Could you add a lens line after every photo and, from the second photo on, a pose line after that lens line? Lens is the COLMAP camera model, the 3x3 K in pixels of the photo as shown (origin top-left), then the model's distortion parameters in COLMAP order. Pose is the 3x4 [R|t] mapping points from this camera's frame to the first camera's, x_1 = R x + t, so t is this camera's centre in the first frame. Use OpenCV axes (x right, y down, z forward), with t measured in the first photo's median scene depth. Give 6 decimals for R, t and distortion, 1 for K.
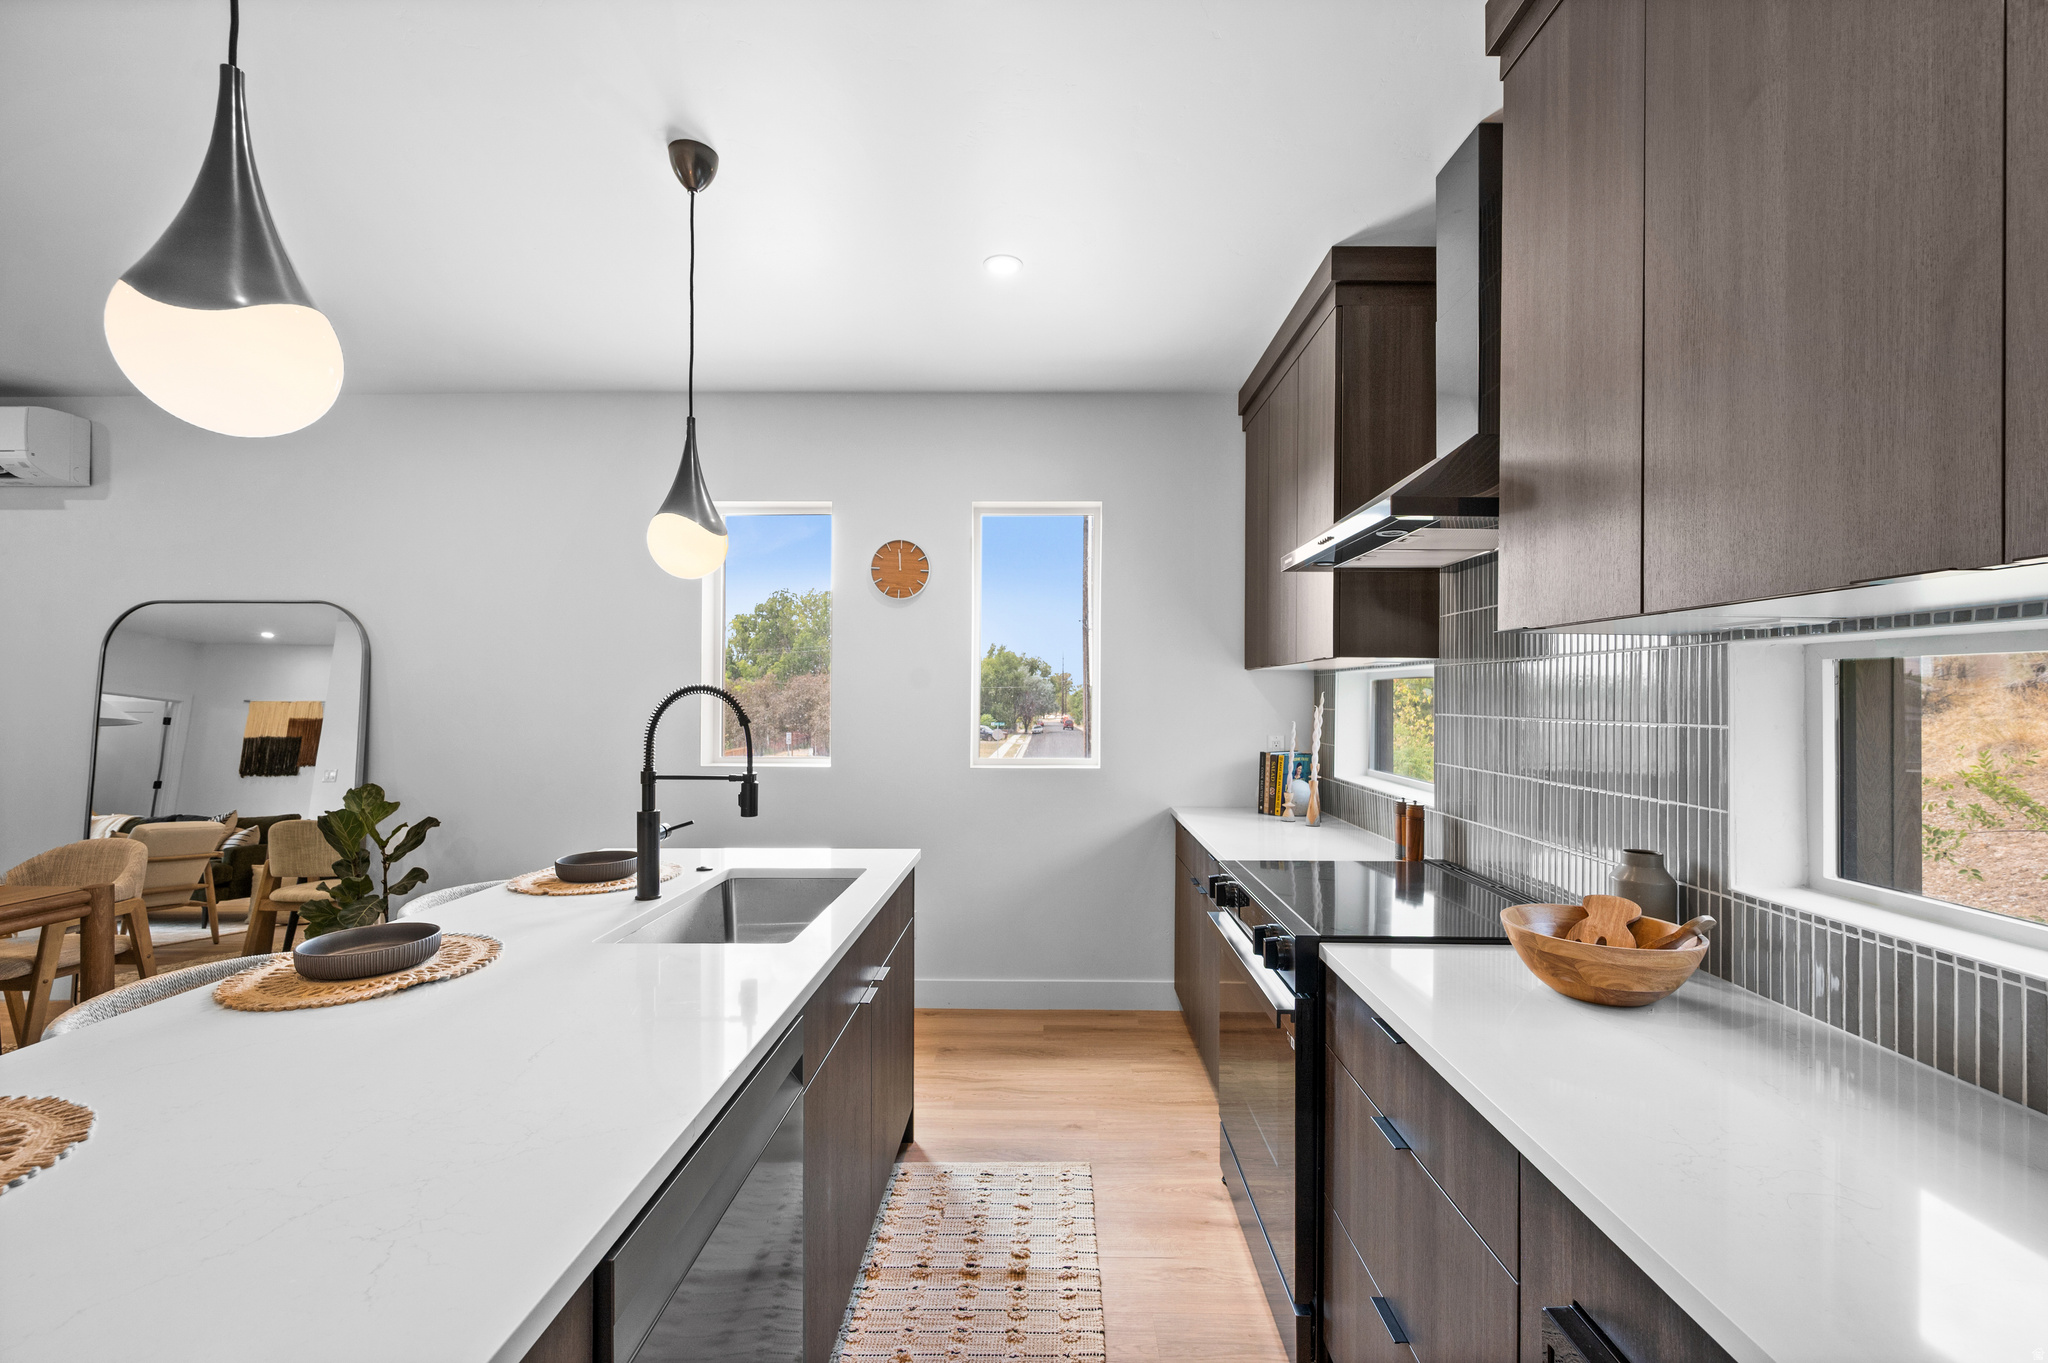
lens RADIAL K [[830.6, 0, 1038.7], [0, 830.6, 687.1], [0, 0, 1]] dist [0.000731, -0.000551]
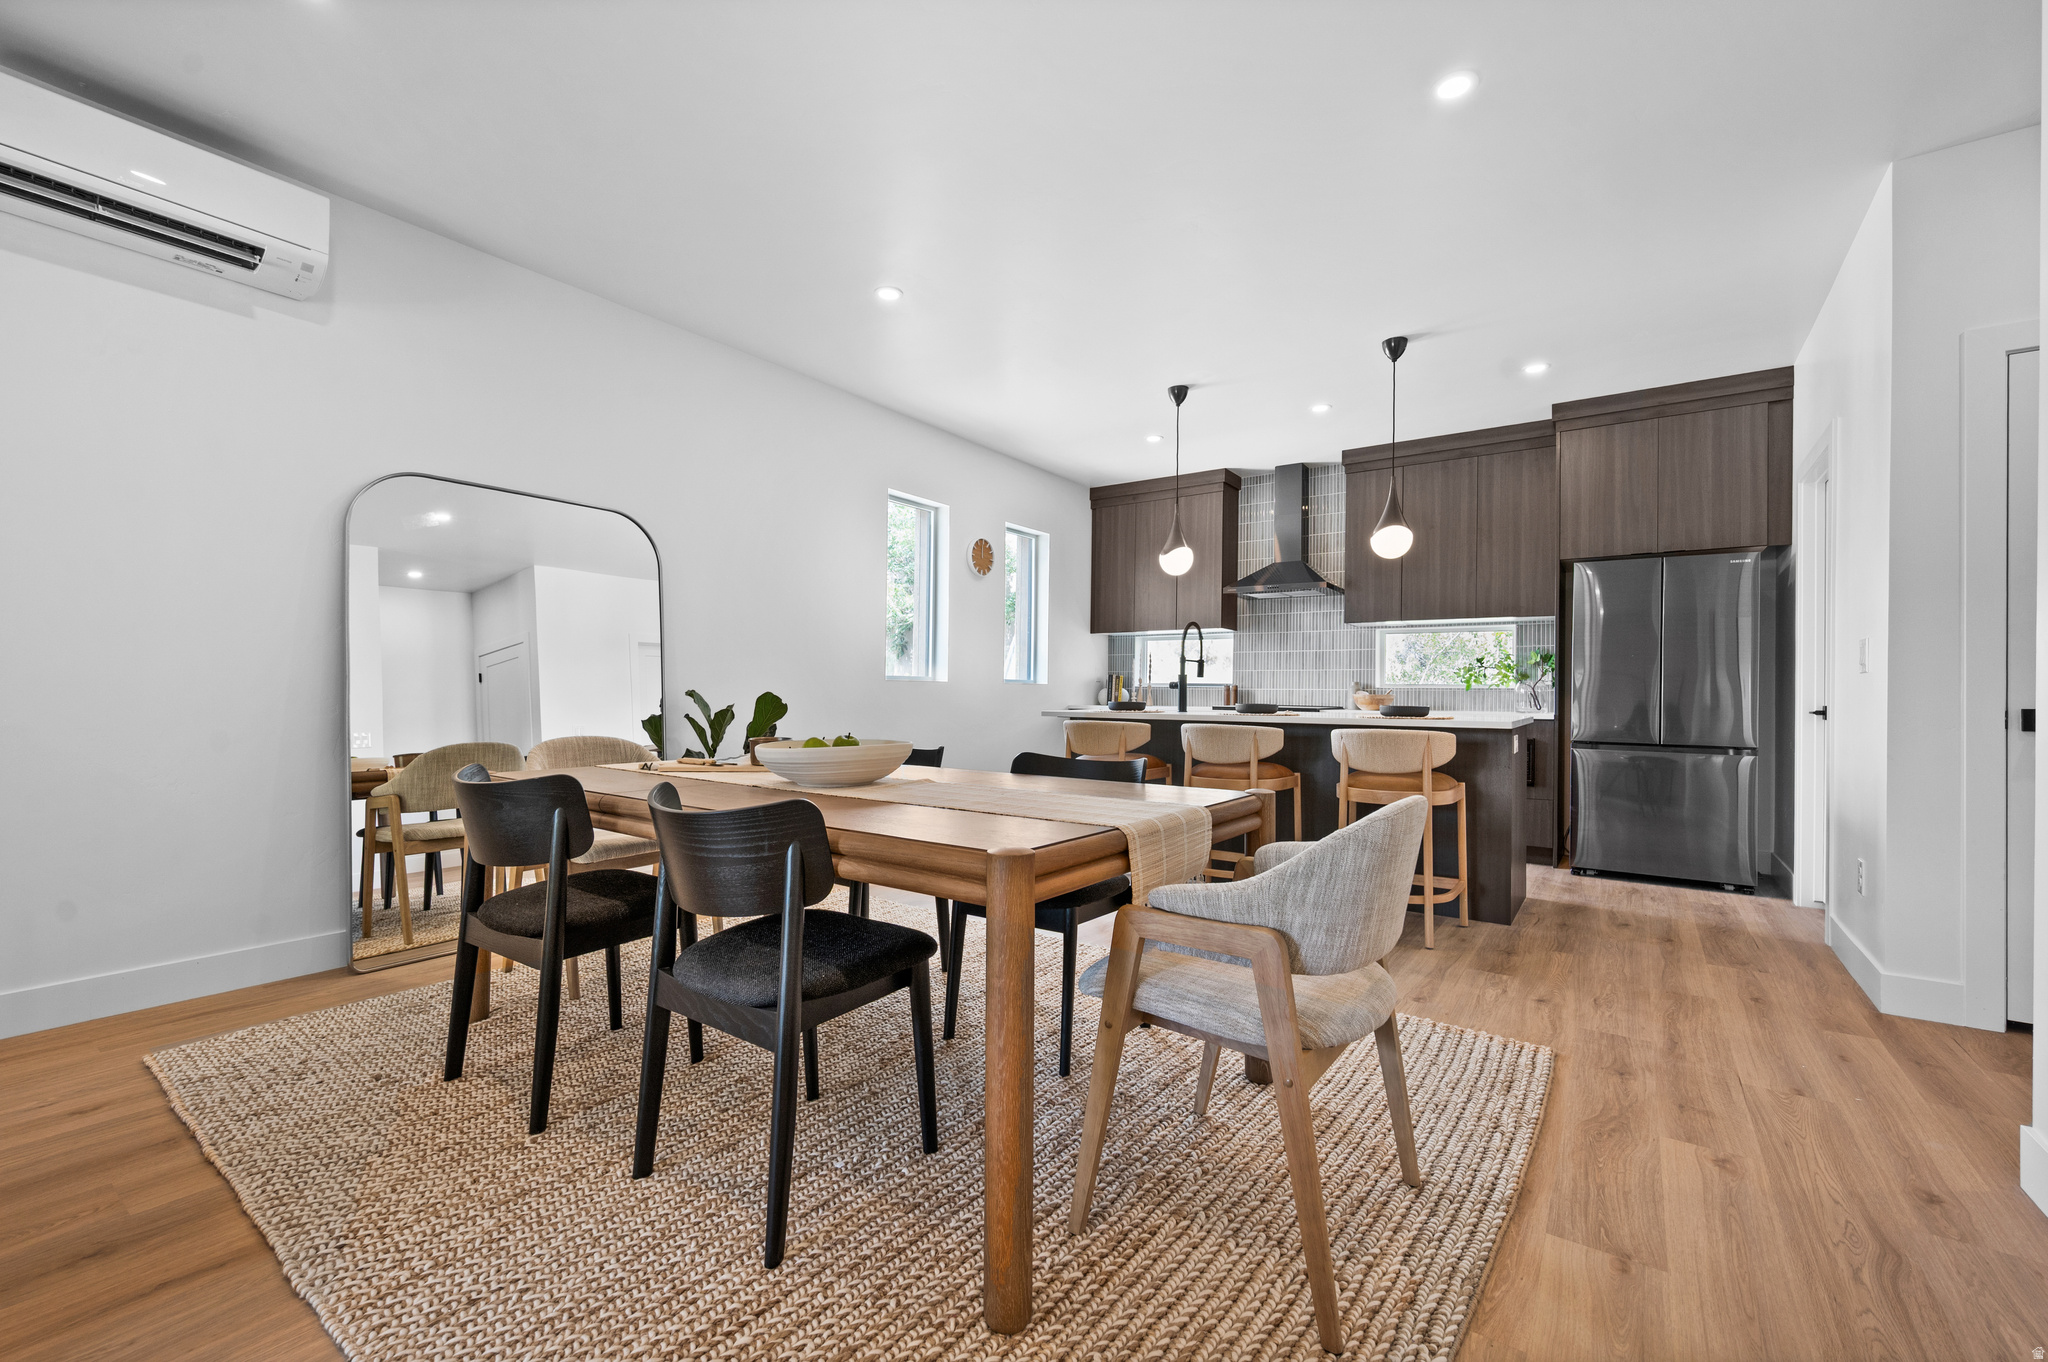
lens RADIAL K [[847.1, 0, 1026.7], [0, 847.1, 691.0], [0, 0, 1]] dist [0.001229, 0.000085]
pose [[0.565572, 0.001862, 0.824697, -2.562559], [-0.015758, 0.999839, 0.008550, 0.174130], [-0.824548, -0.017831, 0.565510, 0.013001]]
